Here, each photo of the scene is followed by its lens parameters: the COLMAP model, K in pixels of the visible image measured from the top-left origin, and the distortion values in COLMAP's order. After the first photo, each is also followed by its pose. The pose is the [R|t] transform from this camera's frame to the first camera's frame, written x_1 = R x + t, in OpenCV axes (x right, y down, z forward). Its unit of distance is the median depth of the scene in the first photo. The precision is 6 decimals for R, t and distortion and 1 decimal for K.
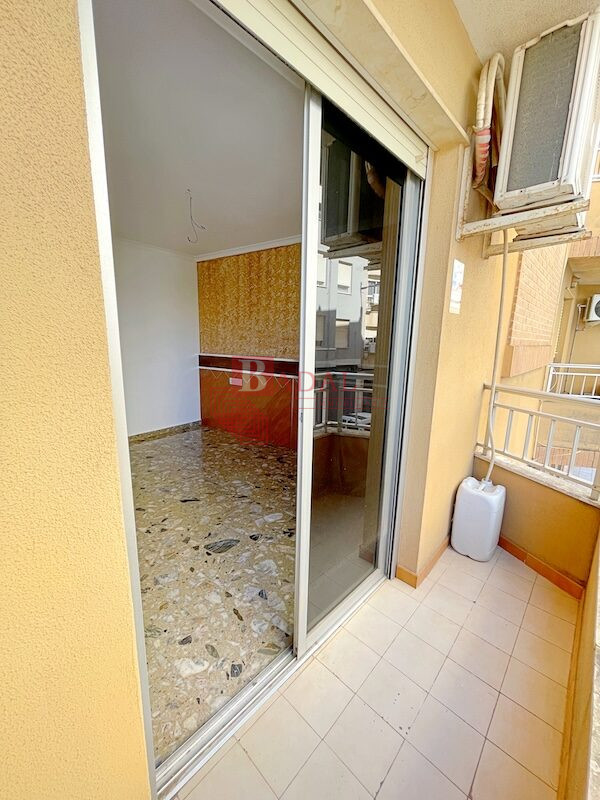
lens RADIAL K [[321.0, 0, 300.5], [0, 321.0, 401.3], [0, 0, 1]] dist [-0.002459, -0.000549]
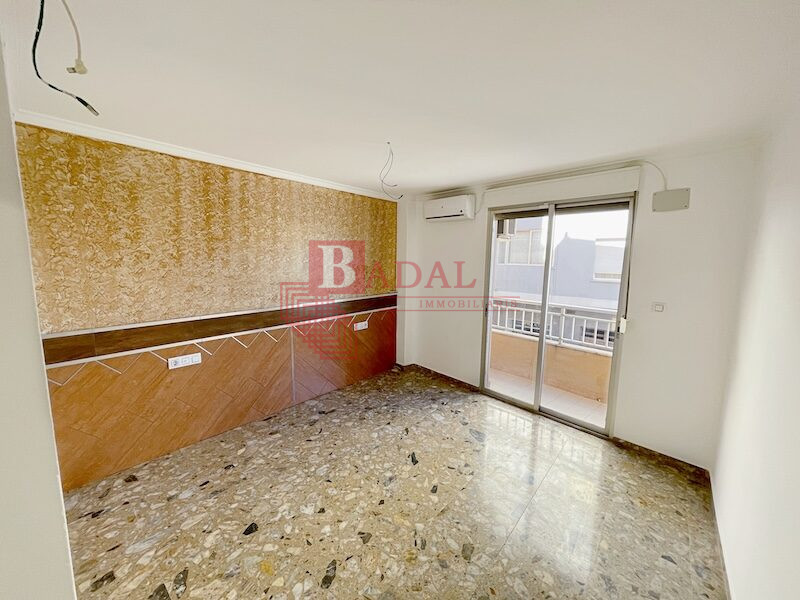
lens RADIAL K [[321.0, 0, 402.0], [0, 321.0, 299.8], [0, 0, 1]] dist [-0.002459, -0.000549]
pose [[0.070595, -0.150510, 0.986085, -0.905162], [0.179127, 0.974394, 0.135901, -0.219100], [-0.981290, 0.167040, 0.095747, 0.631185]]
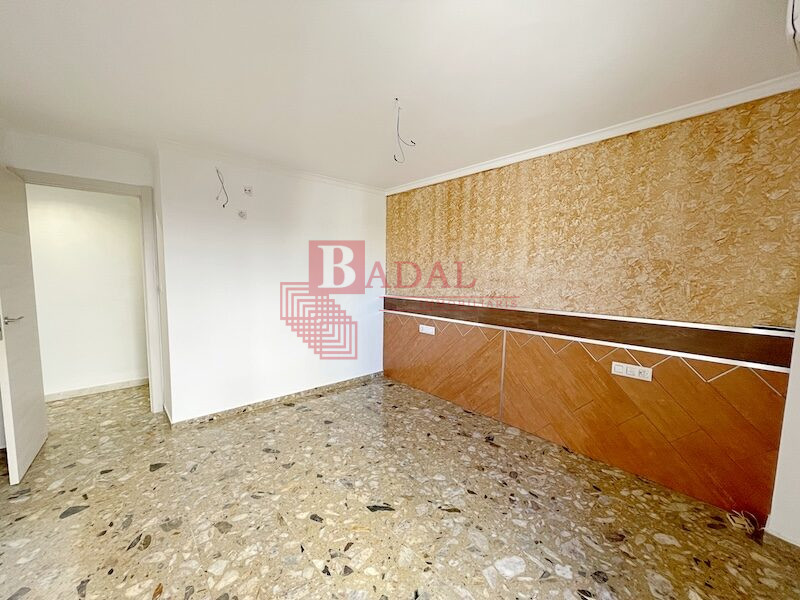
lens RADIAL K [[321.0, 0, 400.1], [0, 321.0, 300.4], [0, 0, 1]] dist [-0.002459, -0.000549]
pose [[0.977772, 0.008780, -0.209489, -0.114519], [-0.030961, 0.994216, -0.102840, -0.058602], [0.207374, 0.107040, 0.972388, 0.192687]]
